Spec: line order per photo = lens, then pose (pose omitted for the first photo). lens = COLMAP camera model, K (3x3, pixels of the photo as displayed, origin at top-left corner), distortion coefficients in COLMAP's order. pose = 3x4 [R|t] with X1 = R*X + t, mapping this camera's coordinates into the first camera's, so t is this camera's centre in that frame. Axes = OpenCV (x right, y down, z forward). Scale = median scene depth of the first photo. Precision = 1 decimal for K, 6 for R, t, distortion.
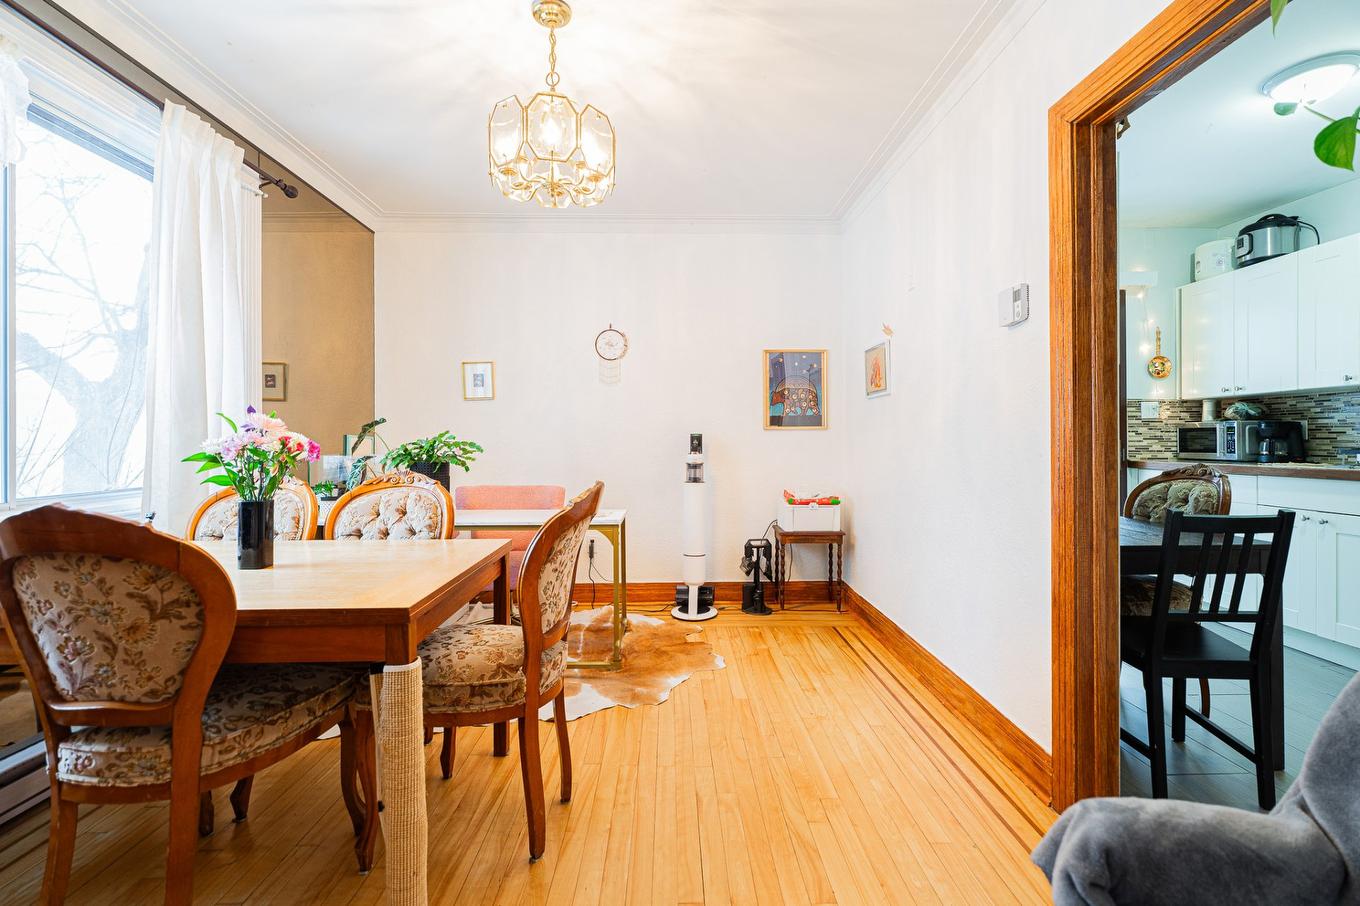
lens RADIAL K [[613.9, 0, 680.1], [0, 613.9, 438.9], [0, 0, 1]] dist [-0.004998, 0.001496]
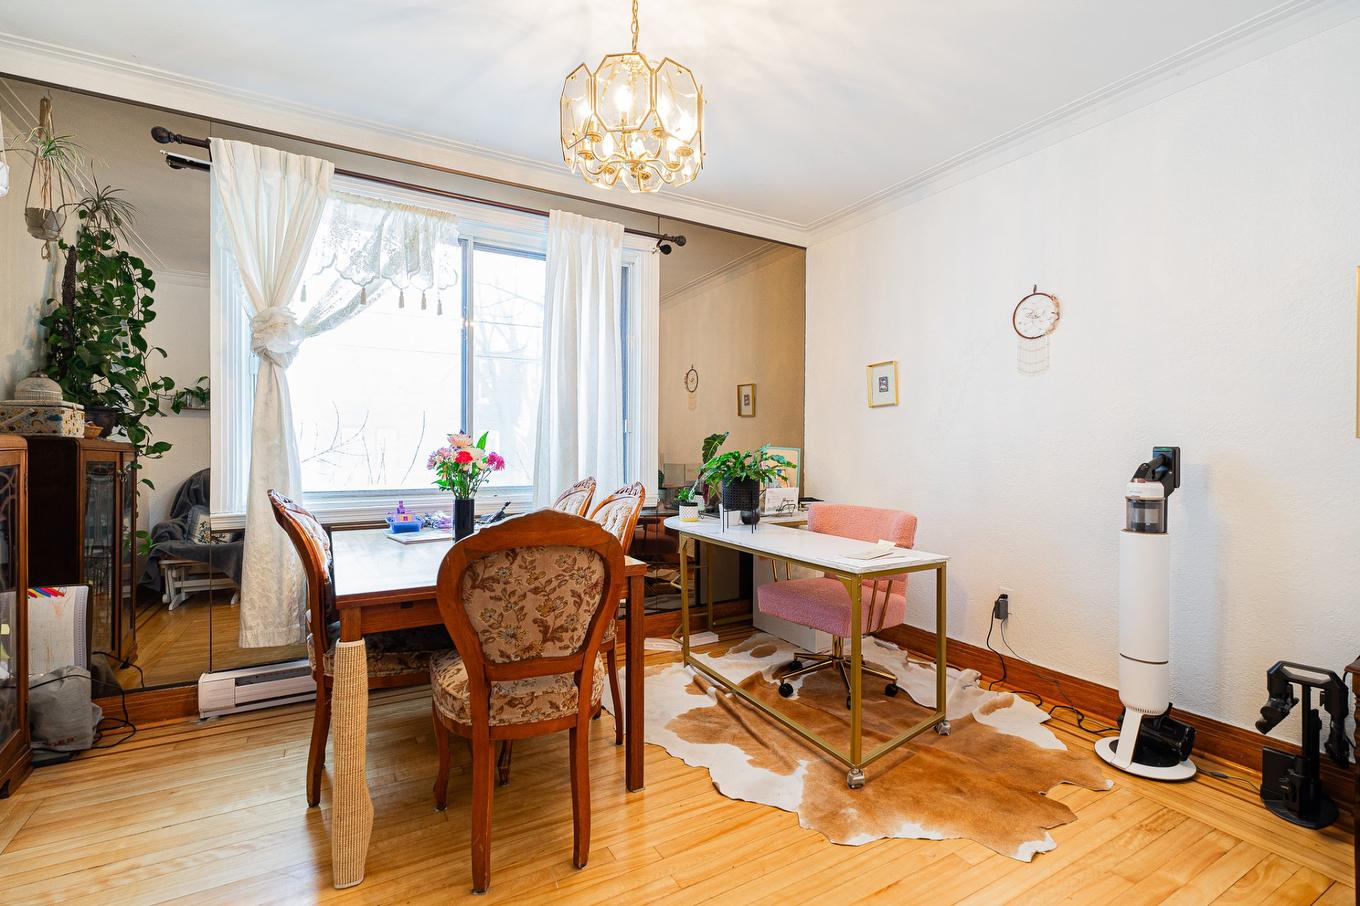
lens RADIAL K [[613.9, 0, 691.3], [0, 613.9, 453.0], [0, 0, 1]] dist [-0.004998, 0.001496]
pose [[0.476276, 0.014089, -0.879183, 0.320439], [-0.004962, 0.999899, 0.013336, -0.008388], [0.879282, -0.001989, 0.476298, 0.351884]]
